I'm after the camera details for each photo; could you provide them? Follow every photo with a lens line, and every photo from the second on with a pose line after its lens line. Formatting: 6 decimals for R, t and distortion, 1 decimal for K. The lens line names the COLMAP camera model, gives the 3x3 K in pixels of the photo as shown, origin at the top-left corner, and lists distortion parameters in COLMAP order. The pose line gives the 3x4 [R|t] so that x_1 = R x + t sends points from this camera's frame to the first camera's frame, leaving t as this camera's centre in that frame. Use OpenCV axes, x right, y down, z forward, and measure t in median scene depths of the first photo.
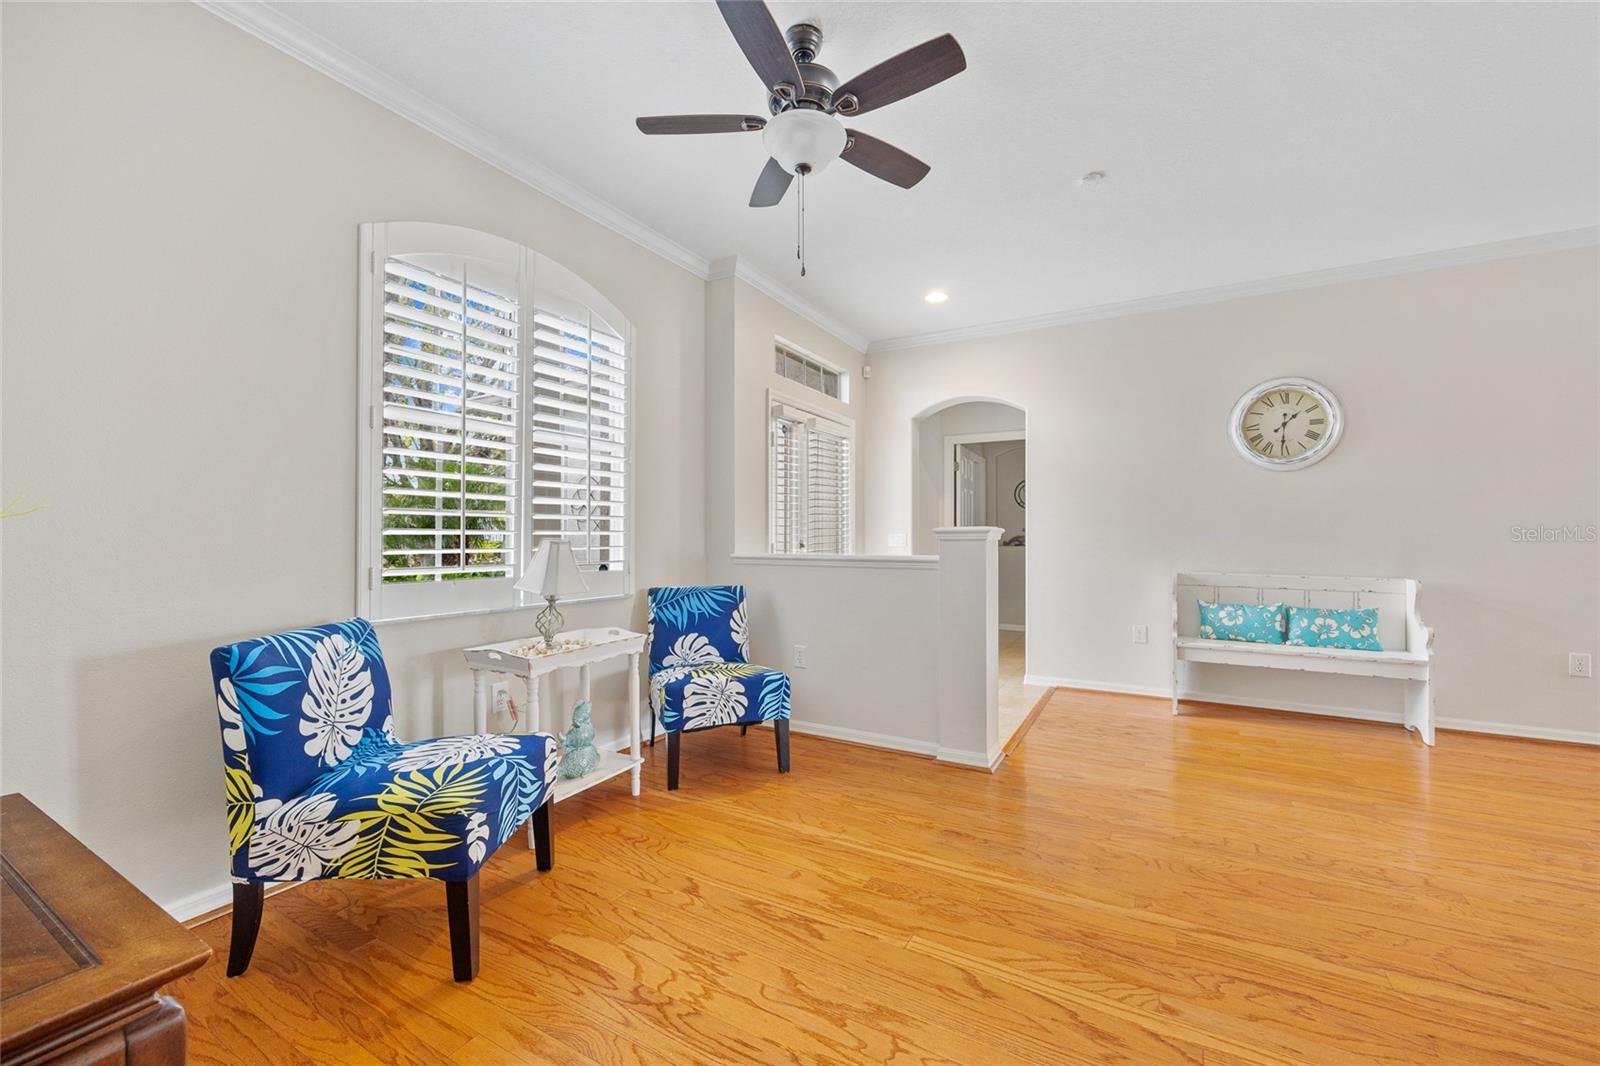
lens RADIAL K [[639.0, 0, 815.3], [0, 639.0, 530.9], [0, 0, 1]] dist [-0.001363, -0.000656]
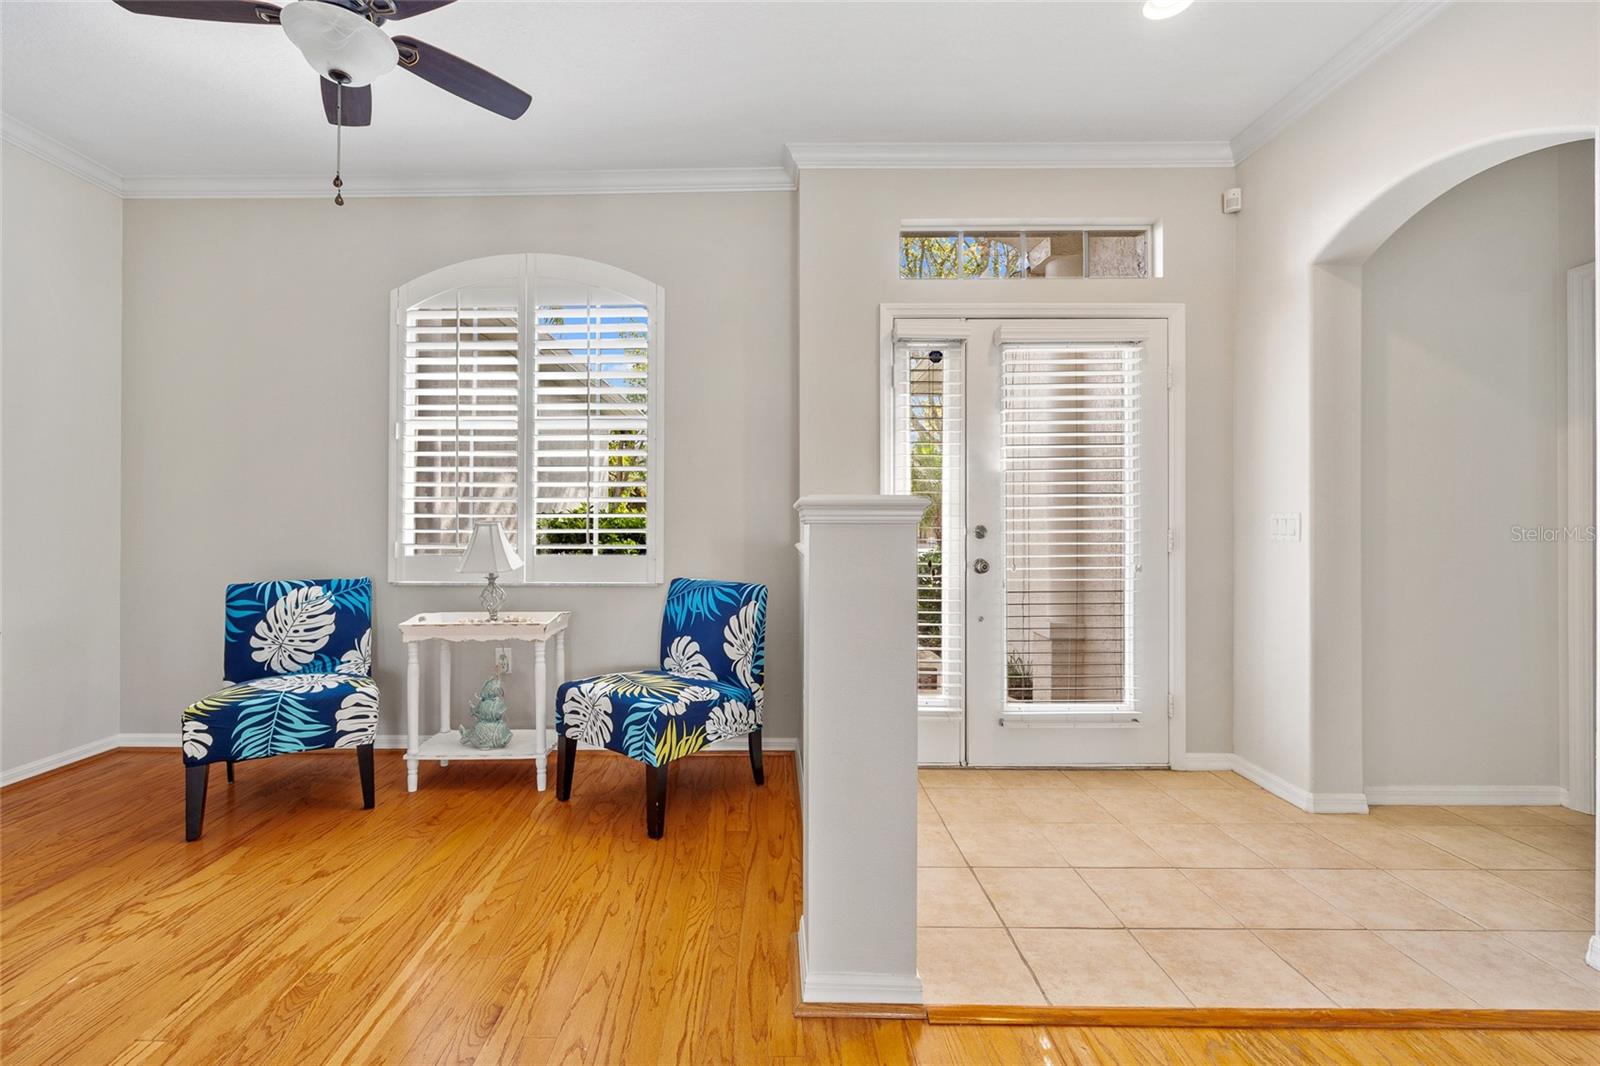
lens RADIAL K [[709.4, 0, 799.6], [0, 709.4, 516.9], [0, 0, 1]] dist [0.000826, -0.000001]
pose [[0.468872, 0.000863, -0.883266, 0.838685], [0.007248, 0.999962, 0.004825, 0.002767], [0.883236, -0.008664, 0.468848, 0.847621]]
